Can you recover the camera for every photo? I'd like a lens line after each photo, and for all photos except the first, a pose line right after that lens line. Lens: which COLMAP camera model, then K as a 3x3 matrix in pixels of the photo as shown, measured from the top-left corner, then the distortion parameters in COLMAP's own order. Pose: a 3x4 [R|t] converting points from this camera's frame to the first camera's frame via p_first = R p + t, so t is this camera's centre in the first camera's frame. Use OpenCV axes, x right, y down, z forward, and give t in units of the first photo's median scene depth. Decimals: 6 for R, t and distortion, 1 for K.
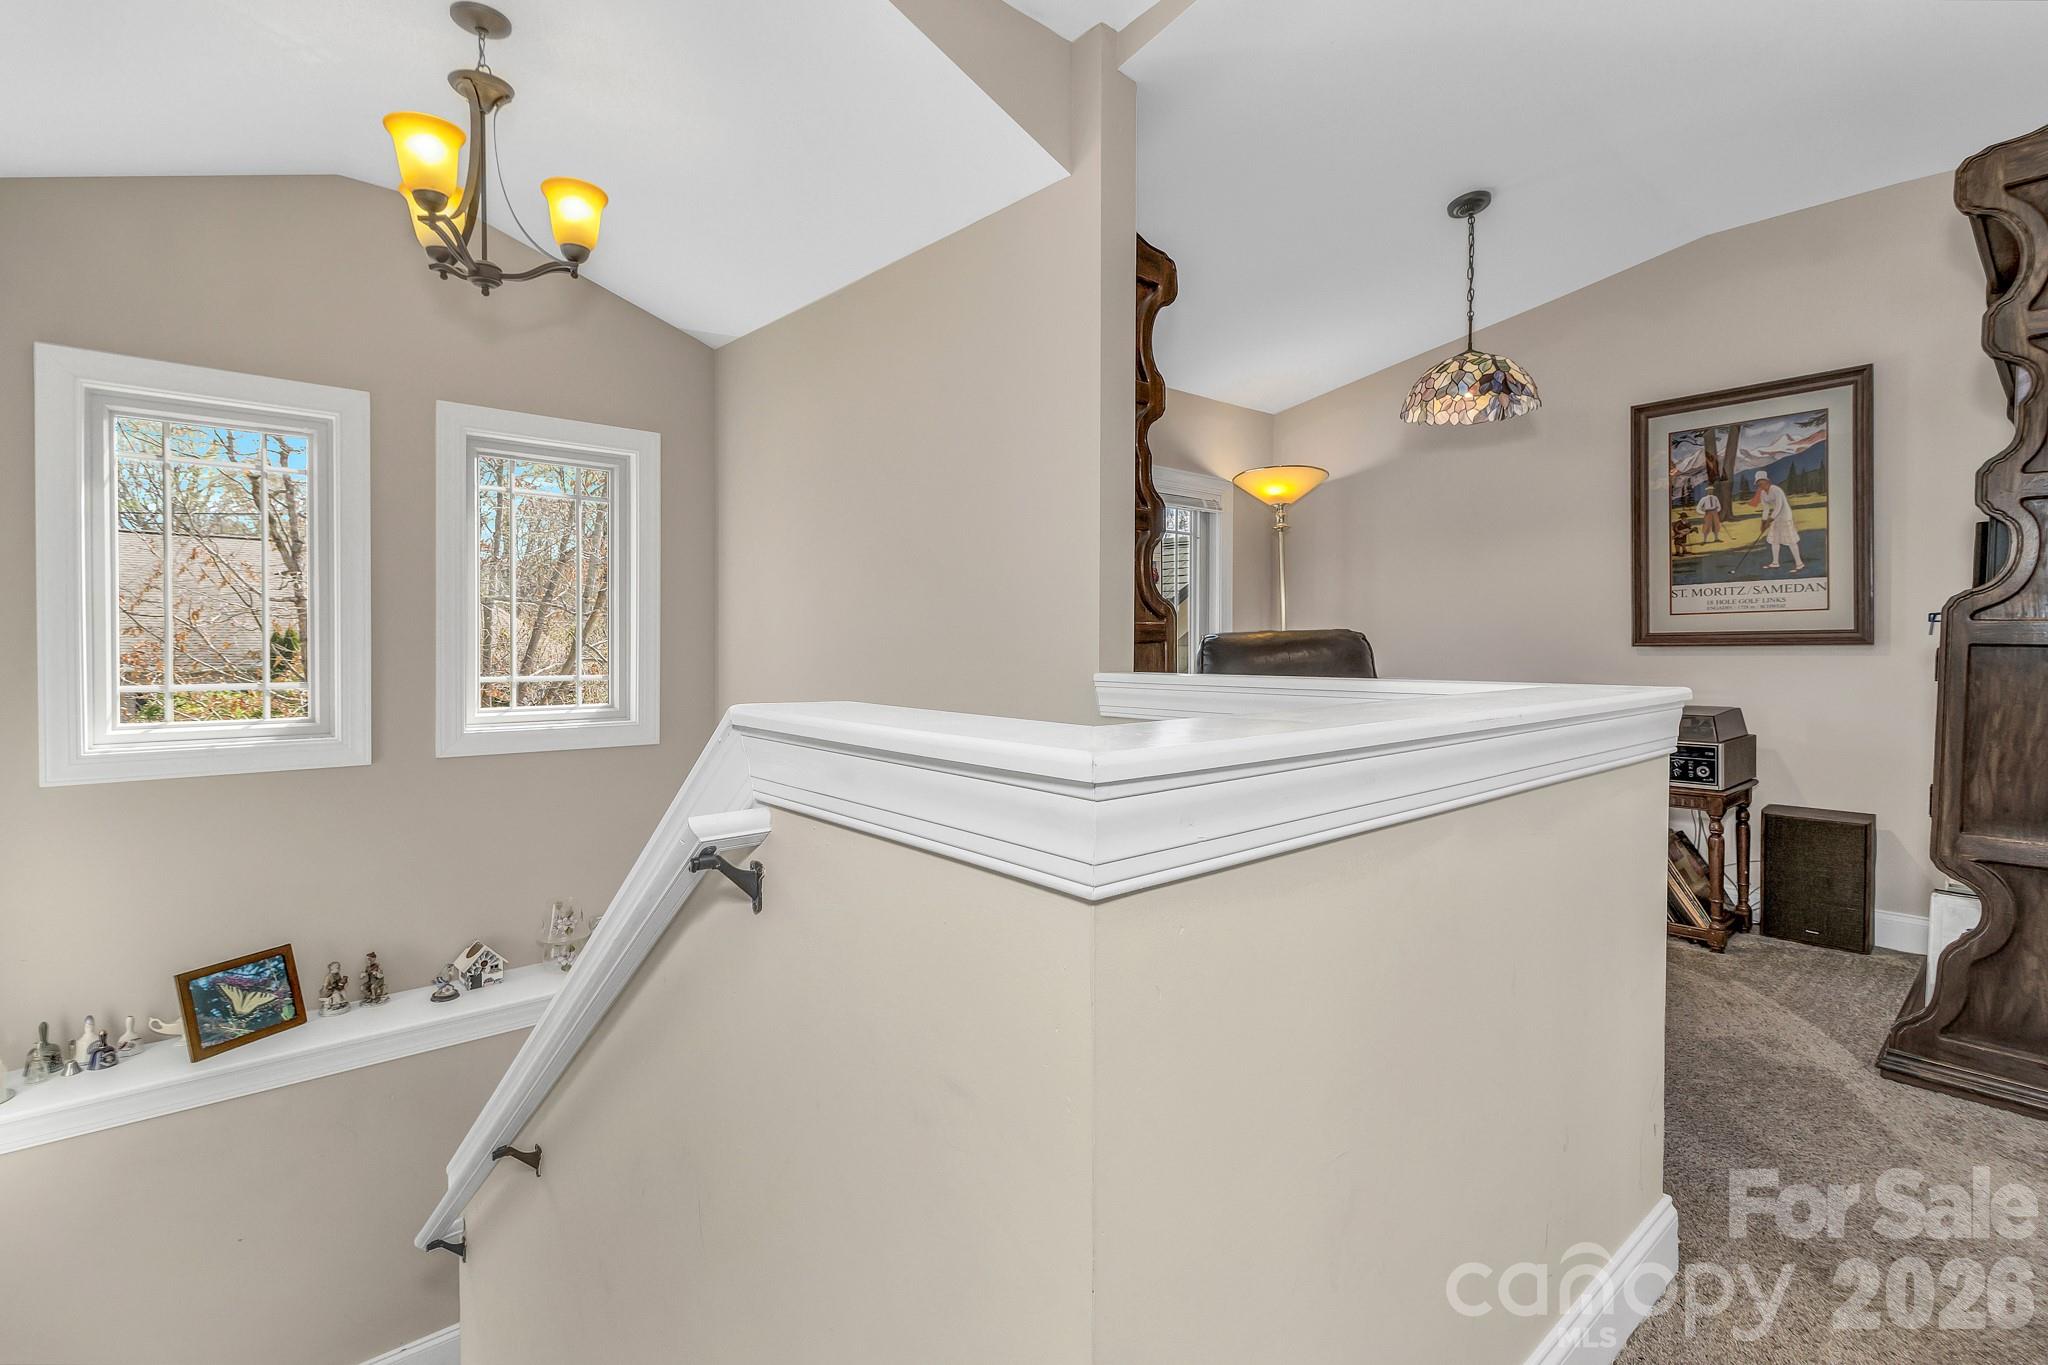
lens RADIAL K [[966.1, 0, 1029.3], [0, 966.1, 661.8], [0, 0, 1]] dist [0.001443, 0.000521]
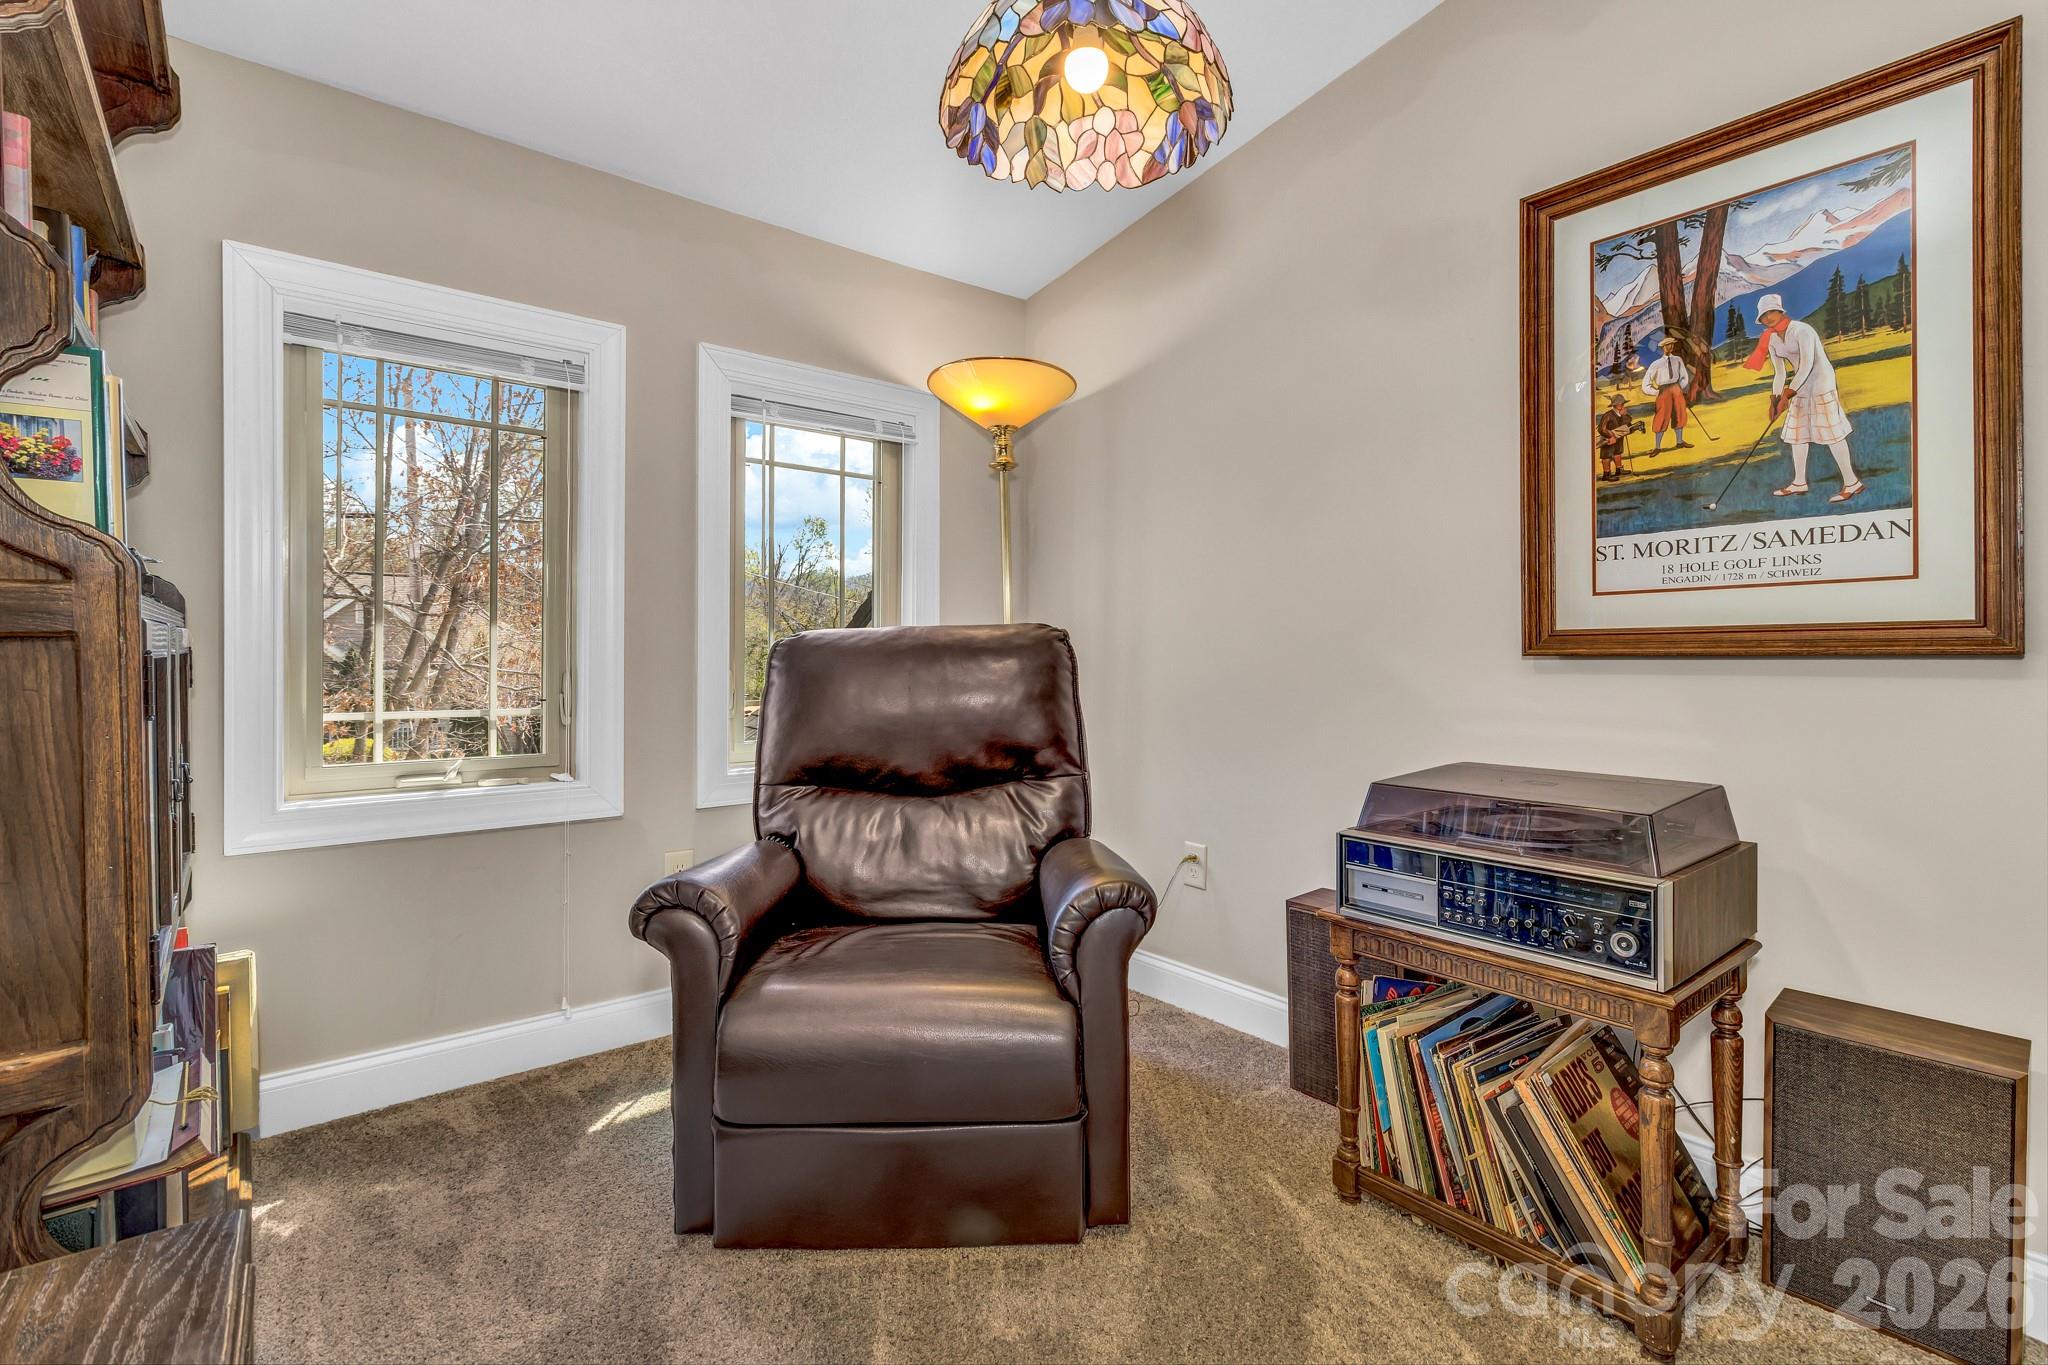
lens RADIAL K [[966.1, 0, 1029.3], [0, 966.1, 661.8], [0, 0, 1]] dist [0.001443, 0.000521]
pose [[0.999476, 0.004892, -0.032006, 0.400296], [-0.005119, 0.999962, -0.007012, -0.008329], [0.031970, 0.007172, 0.999463, 0.502466]]
